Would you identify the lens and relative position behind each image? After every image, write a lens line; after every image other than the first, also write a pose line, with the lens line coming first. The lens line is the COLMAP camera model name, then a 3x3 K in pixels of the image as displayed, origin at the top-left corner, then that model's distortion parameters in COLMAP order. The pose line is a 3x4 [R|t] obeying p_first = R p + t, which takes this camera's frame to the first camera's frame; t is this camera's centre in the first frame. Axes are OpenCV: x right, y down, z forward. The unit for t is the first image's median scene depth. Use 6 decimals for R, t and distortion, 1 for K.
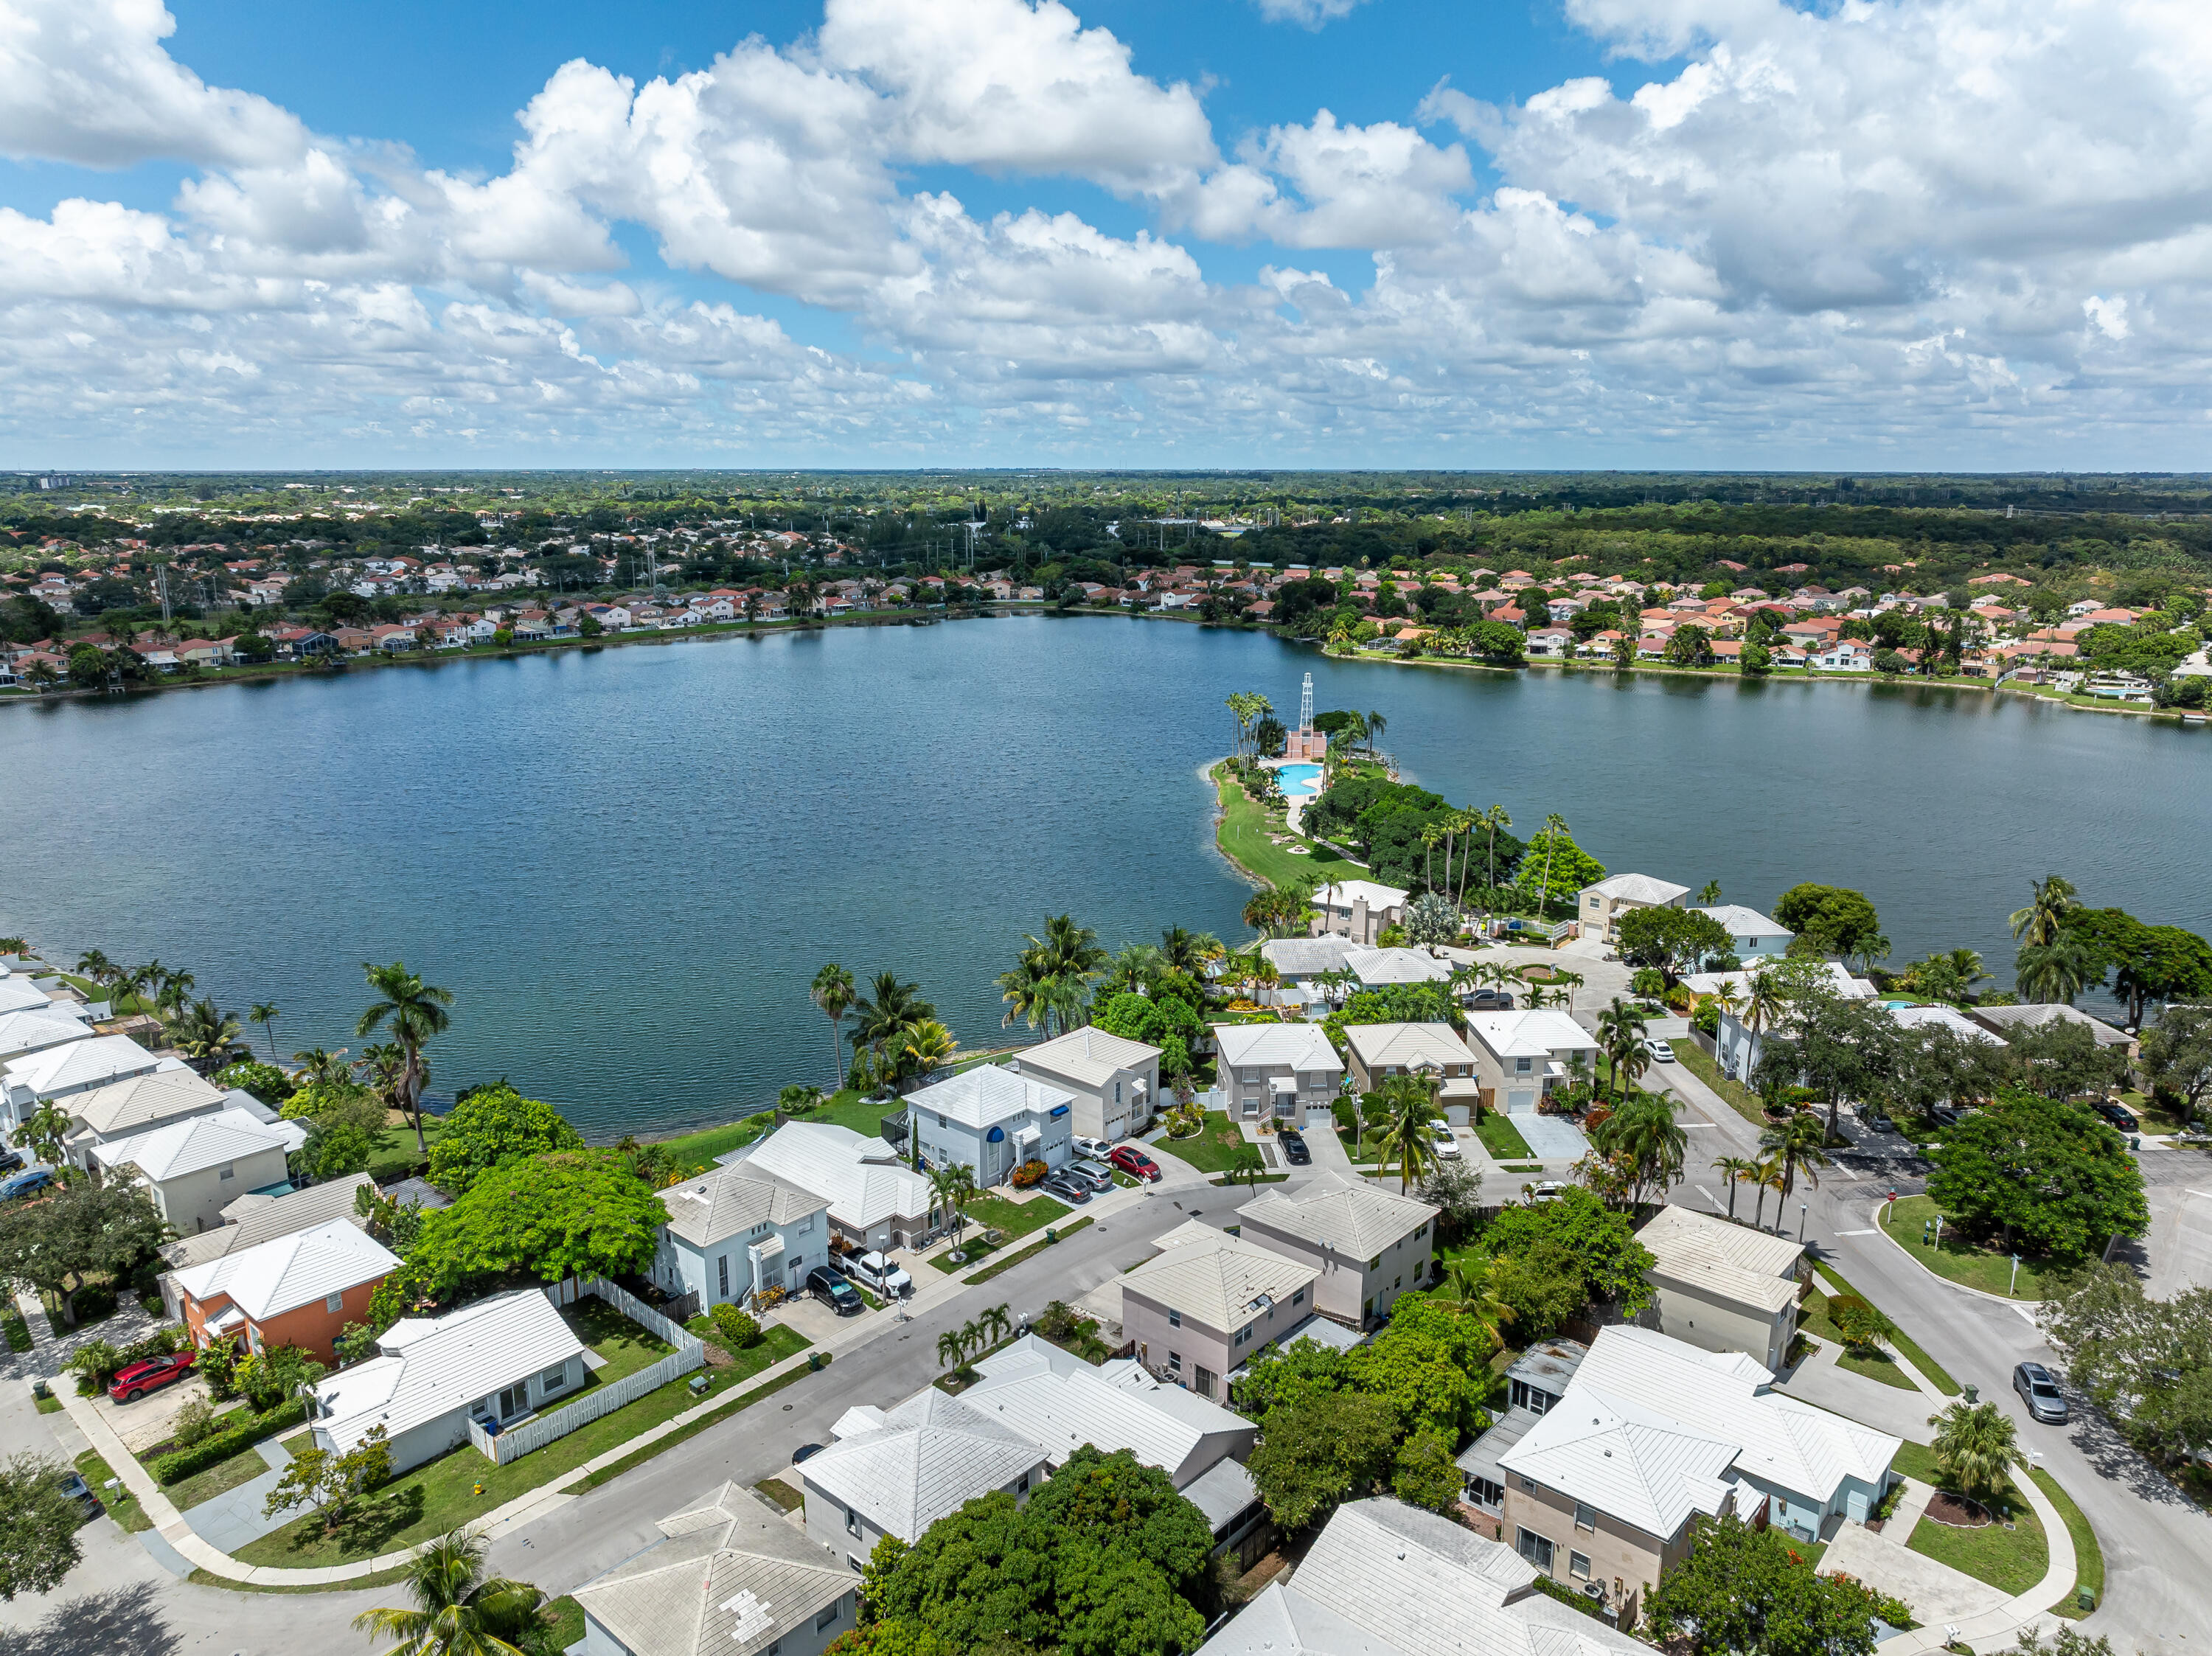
lens RADIAL K [[1550.2, 0, 1105.5], [0, 1550.2, 836.5], [0, 0, 1]] dist [-0.014309, 0.001458]
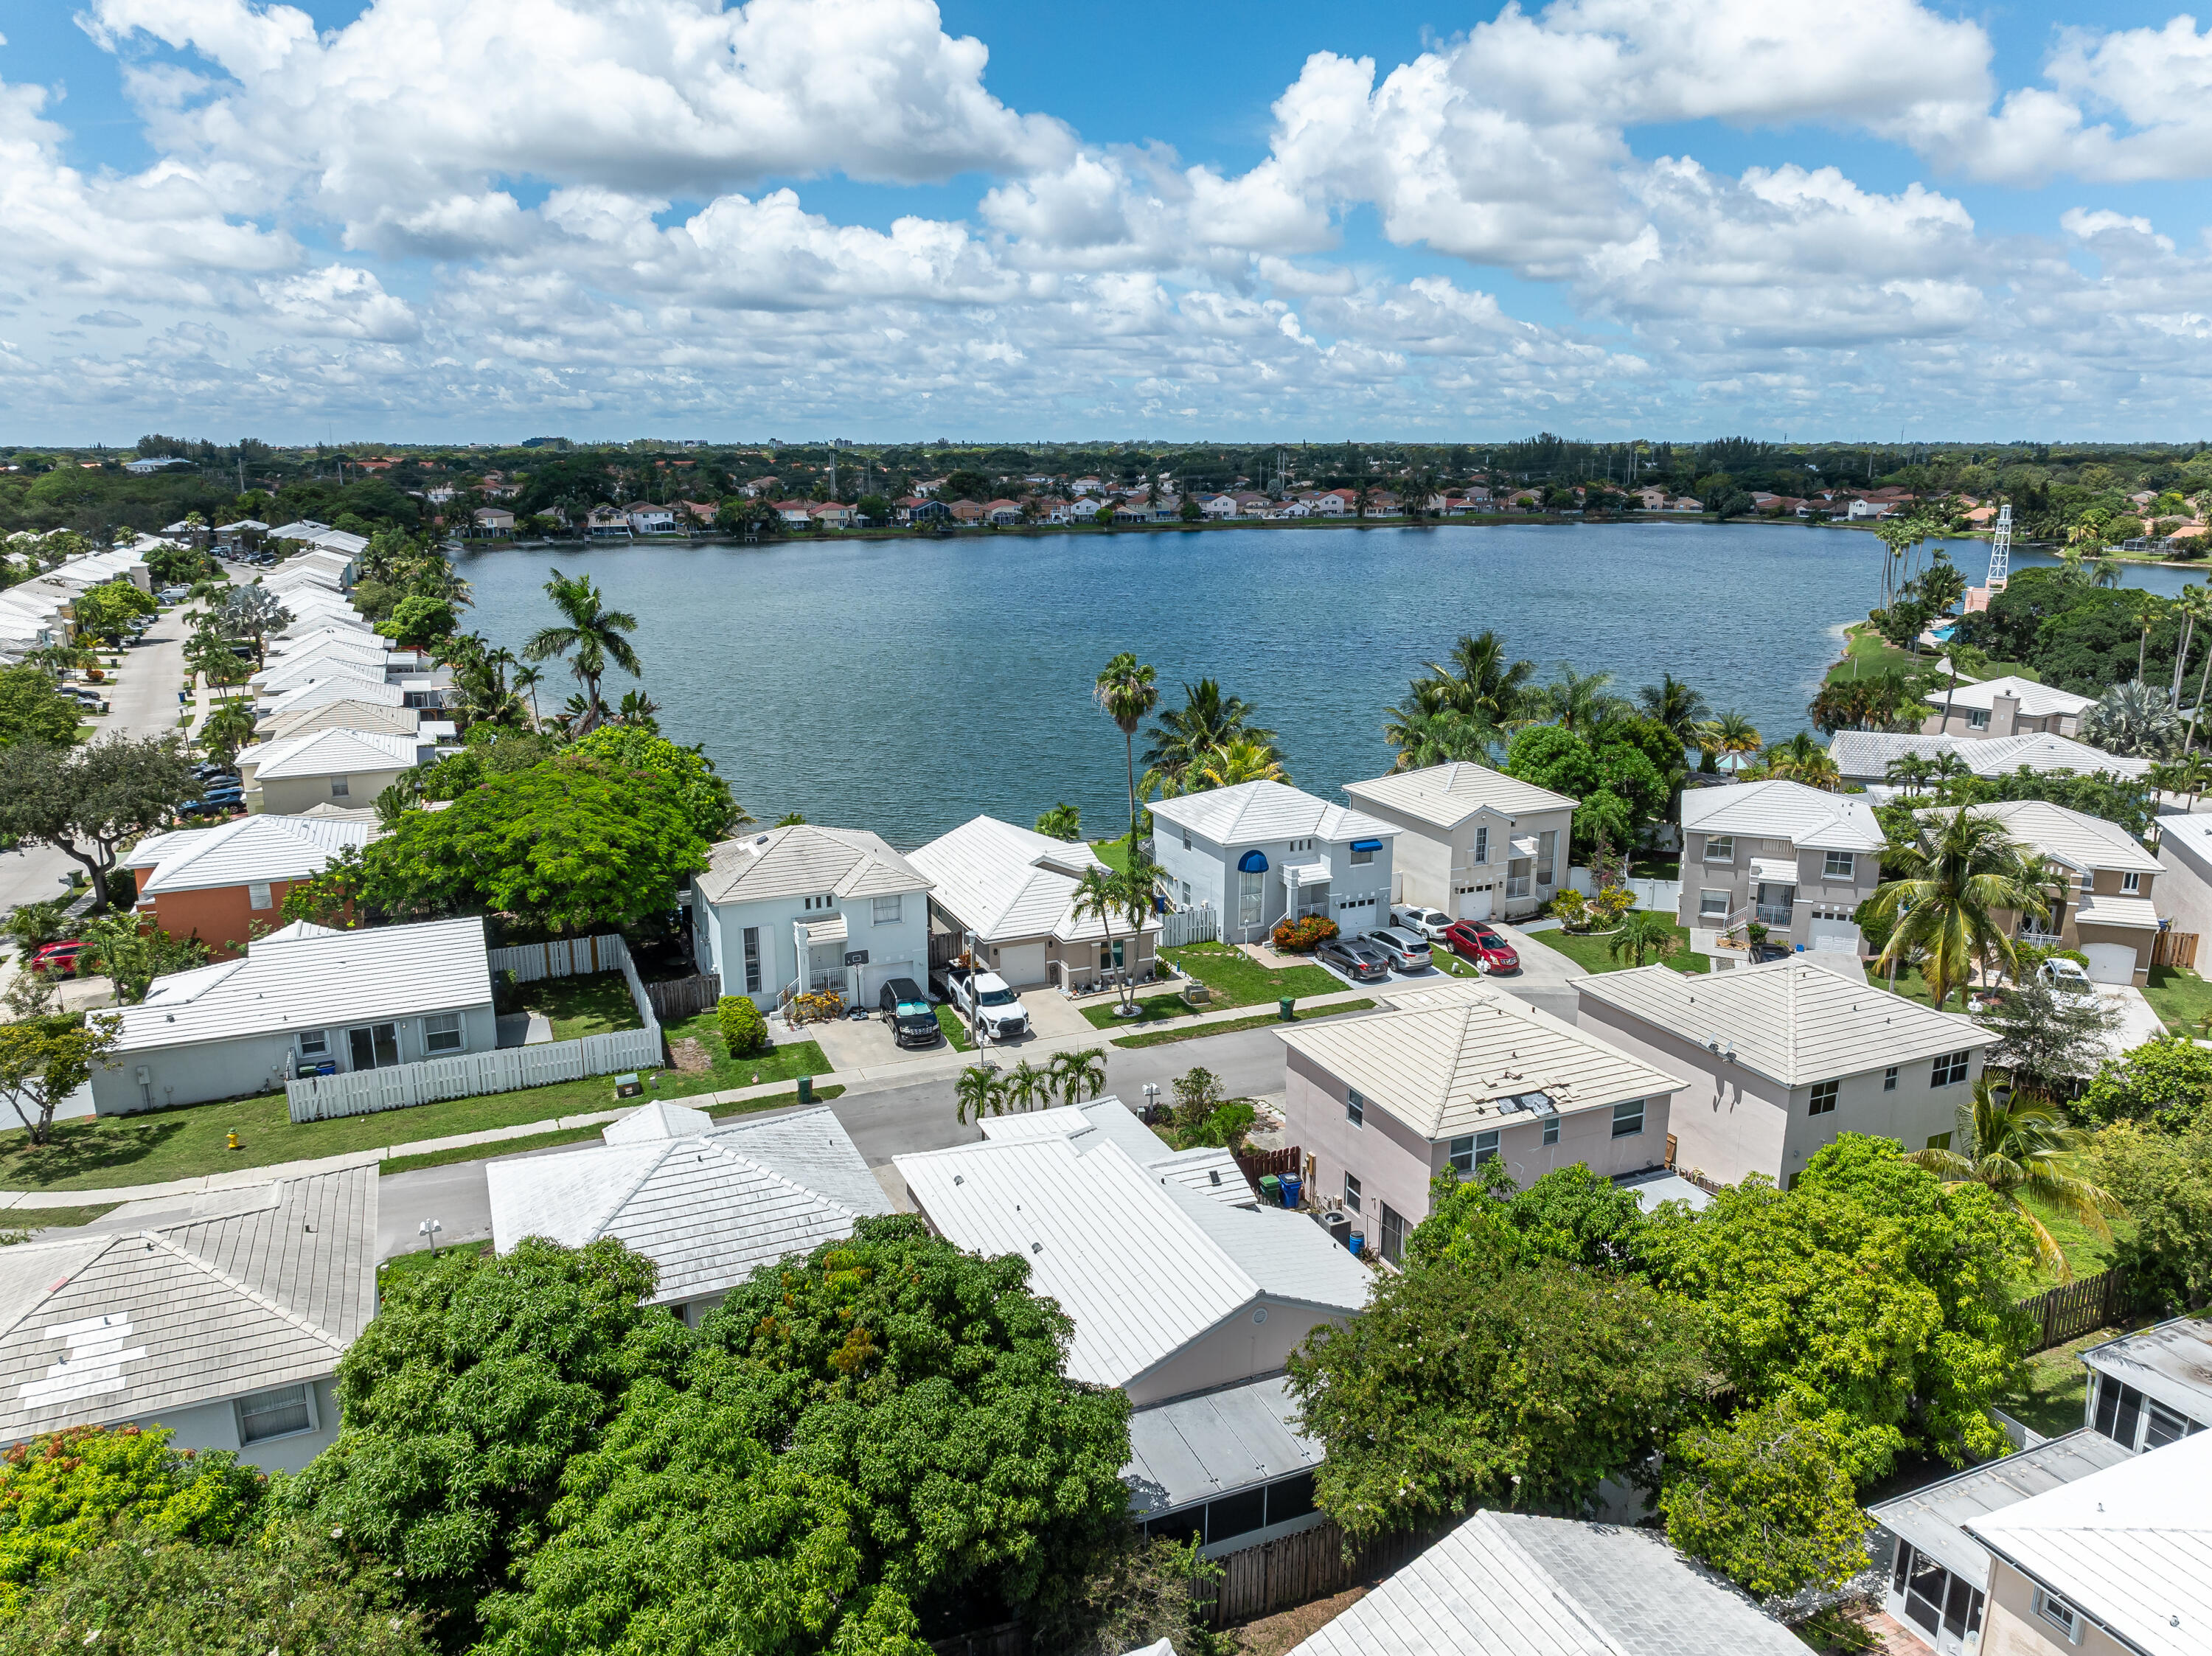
lens RADIAL K [[1550.2, 0, 1105.5], [0, 1550.2, 836.5], [0, 0, 1]] dist [-0.014309, 0.001458]
pose [[0.908553, 0.102113, -0.405097, 0.120744], [-0.097242, 0.994725, 0.032646, 0.152751], [0.406294, 0.009732, 0.913690, 0.355145]]
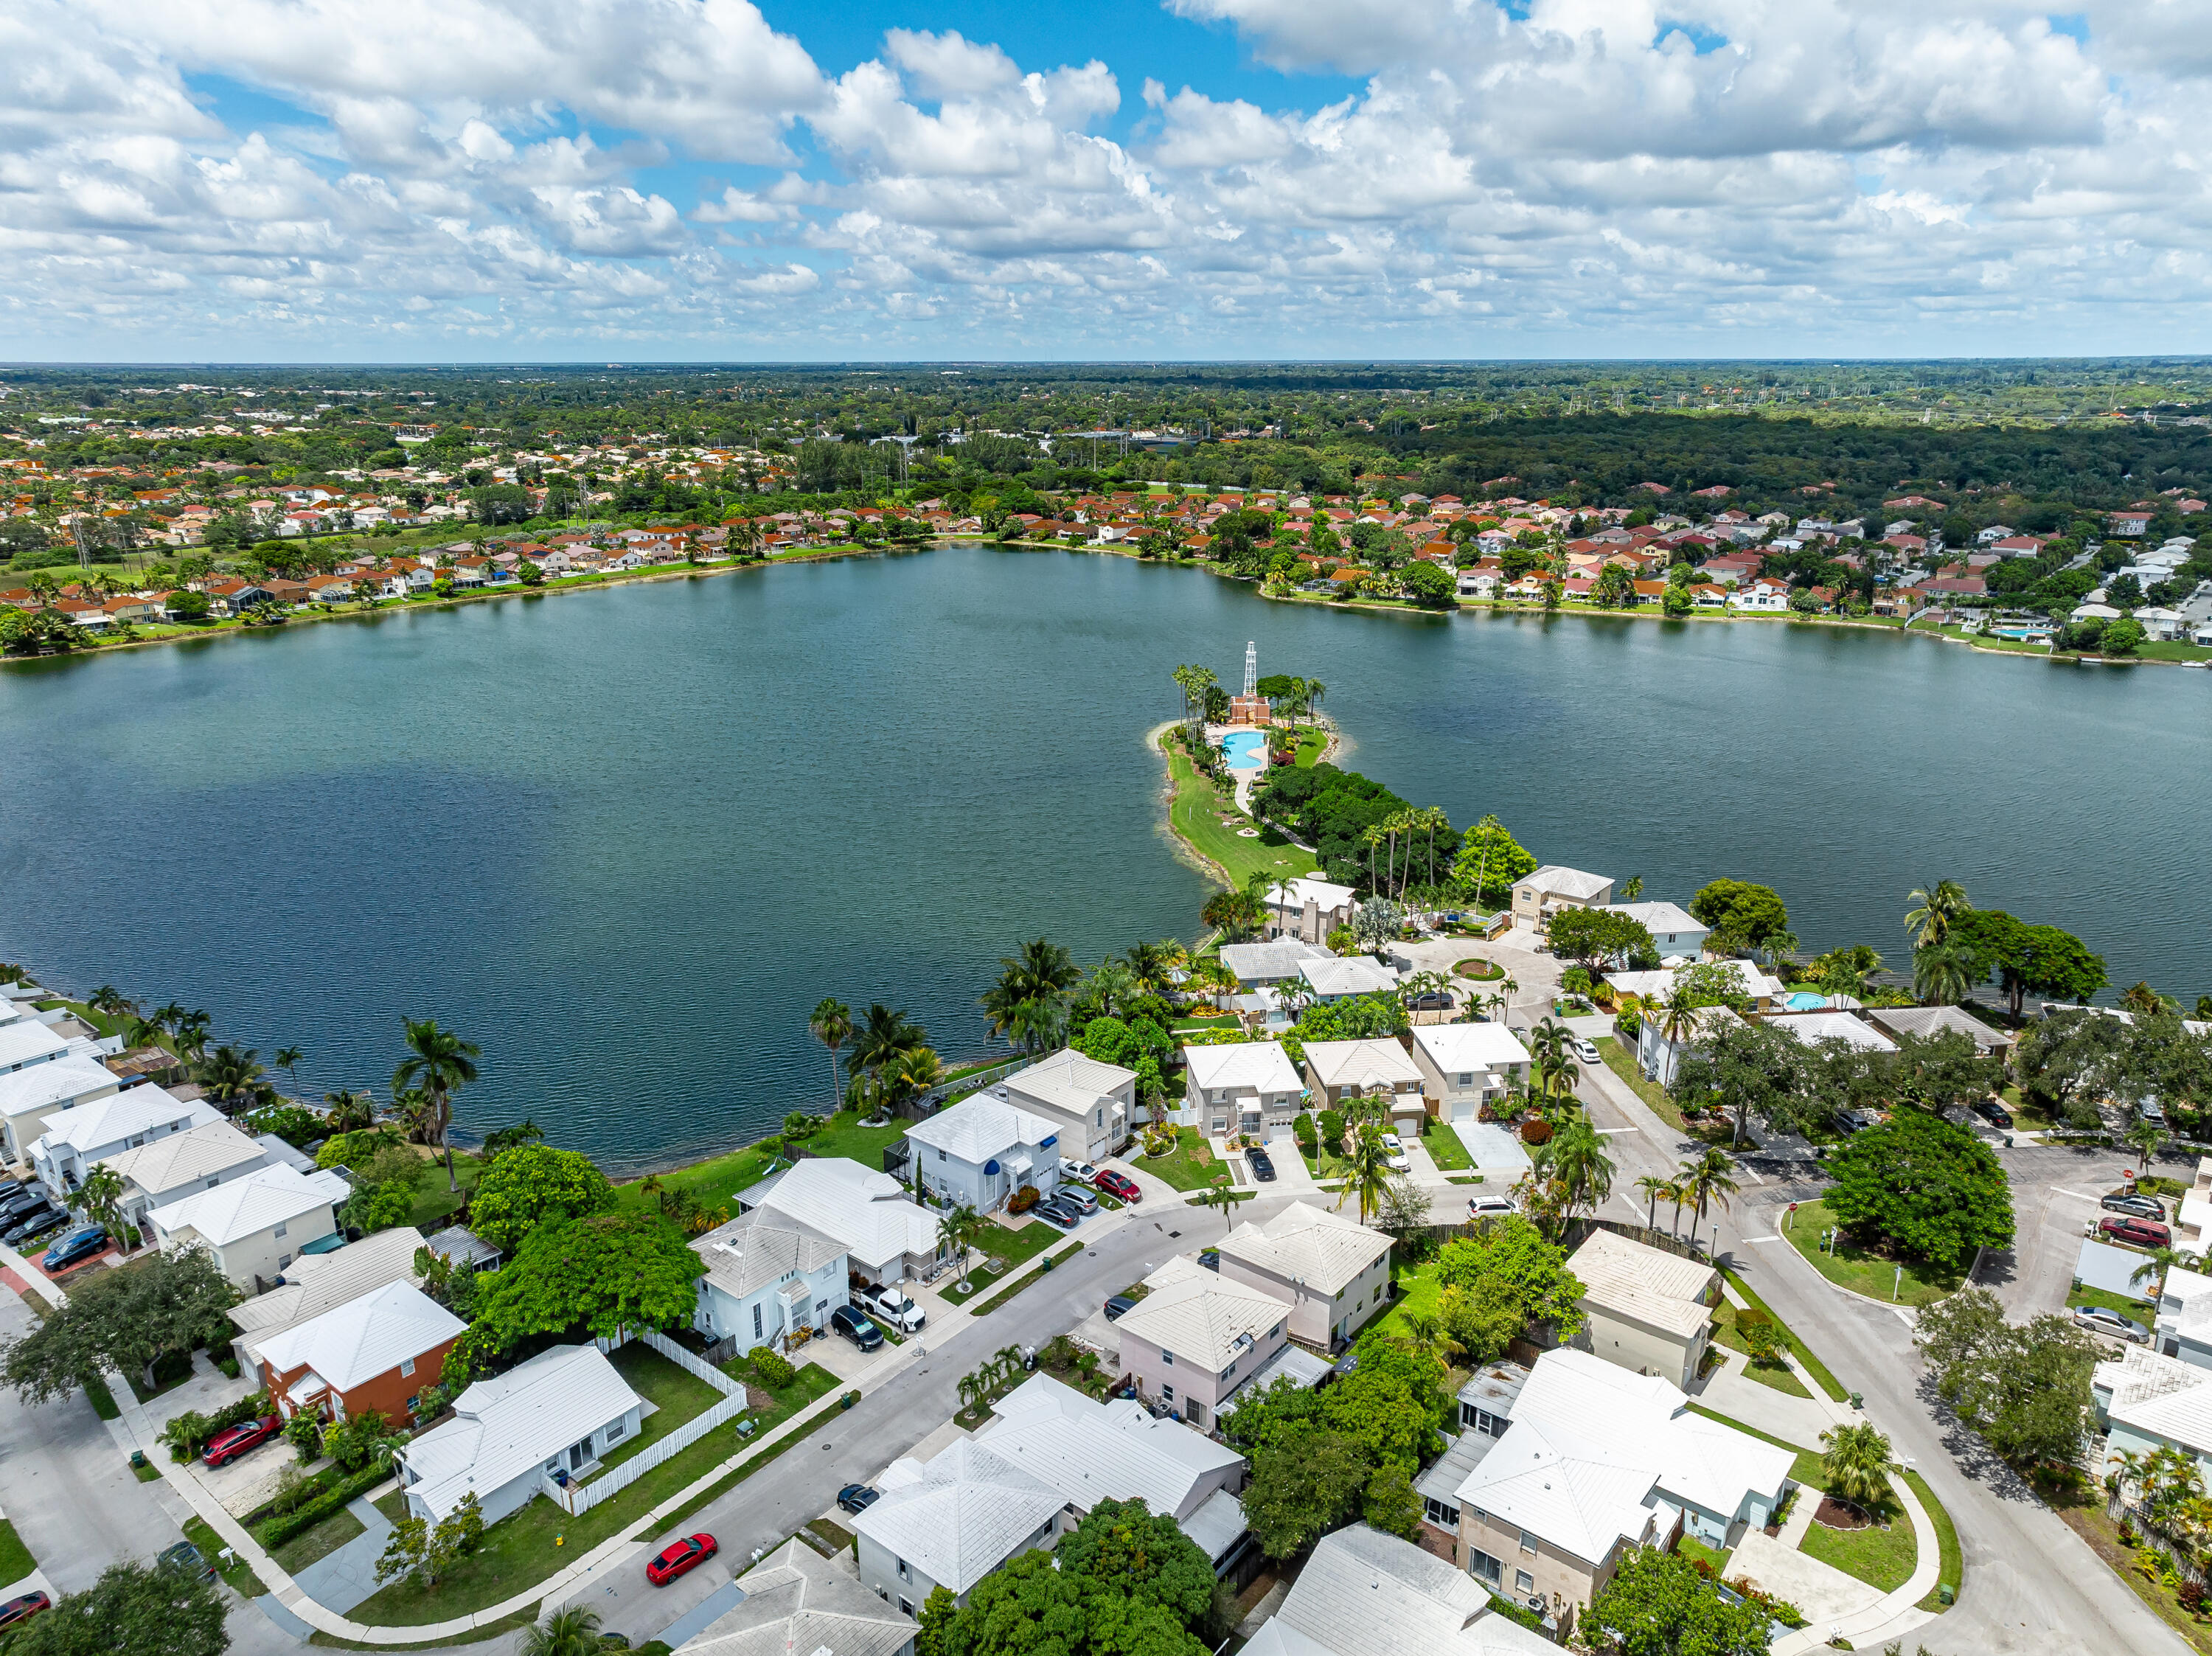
lens RADIAL K [[1541.6, 0, 1106.0], [0, 1541.6, 828.0], [0, 0, 1]] dist [0.007541, -0.002708]
pose [[0.998882, -0.017823, 0.043793, -0.030841], [0.015052, 0.997912, 0.062813, -0.105574], [-0.044821, -0.062083, 0.997064, -0.073103]]
